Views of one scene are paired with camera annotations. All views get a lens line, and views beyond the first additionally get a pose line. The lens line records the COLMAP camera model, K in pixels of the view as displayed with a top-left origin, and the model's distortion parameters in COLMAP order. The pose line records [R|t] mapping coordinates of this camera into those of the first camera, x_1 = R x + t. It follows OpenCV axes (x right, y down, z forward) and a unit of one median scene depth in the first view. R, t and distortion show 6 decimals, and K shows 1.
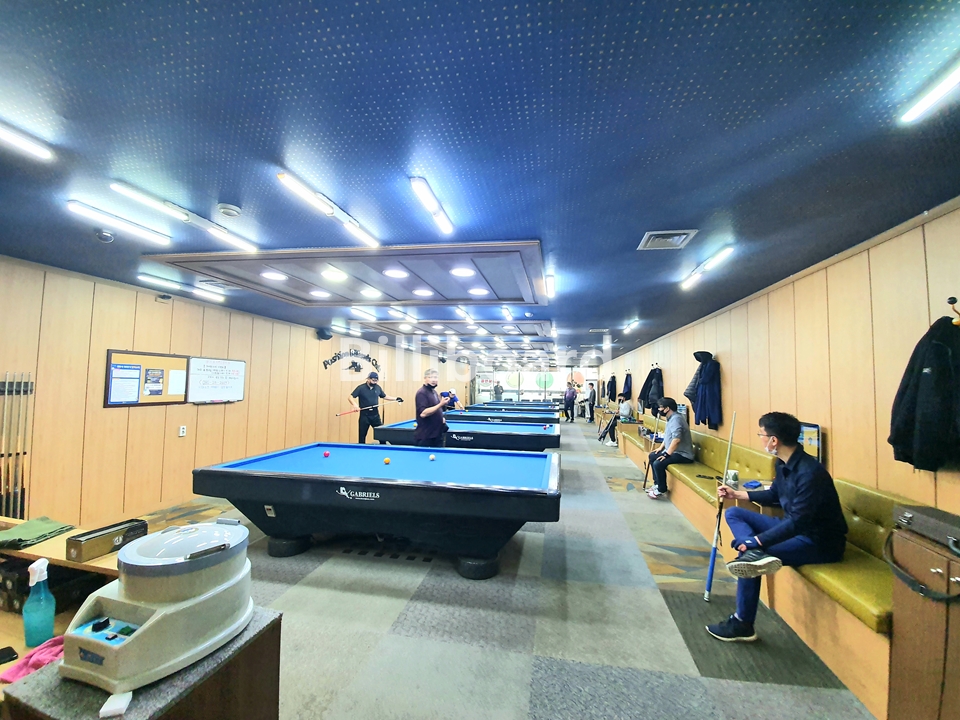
lens RADIAL K [[383.1, 0, 480.0], [0, 383.1, 360.0], [0, 0, 1]] dist [-0.000033, -0.013059]
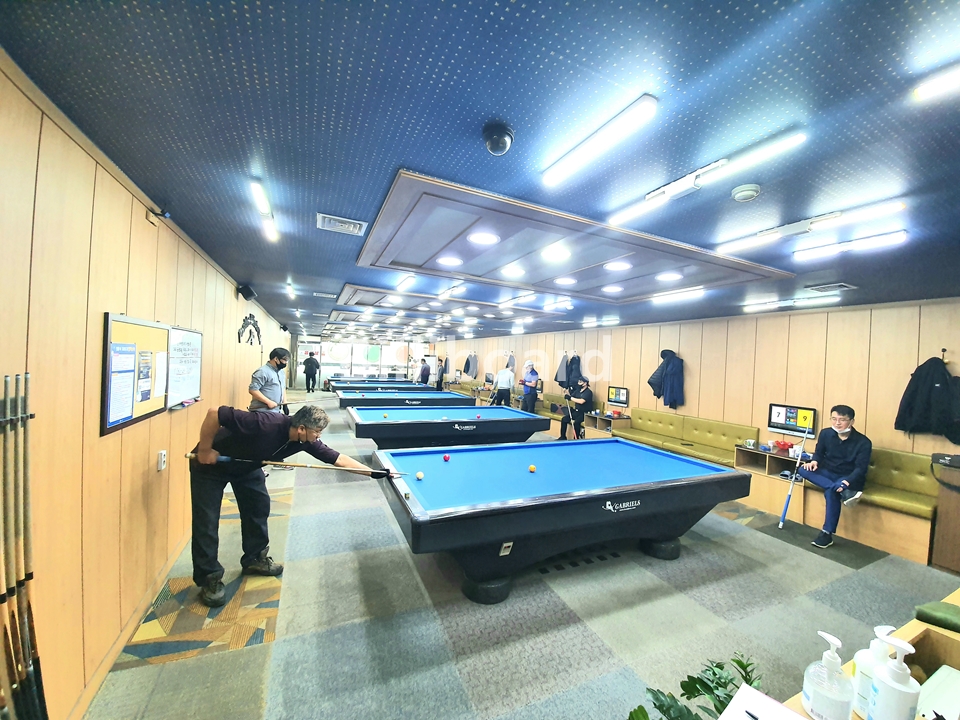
lens RADIAL K [[383.1, 0, 480.0], [0, 383.1, 360.0], [0, 0, 1]] dist [-0.000033, -0.013059]
pose [[0.822708, 0.021009, 0.568075, -1.142236], [-0.064636, 0.996293, 0.056762, -0.035657], [-0.564777, -0.083417, 0.821017, 0.454495]]
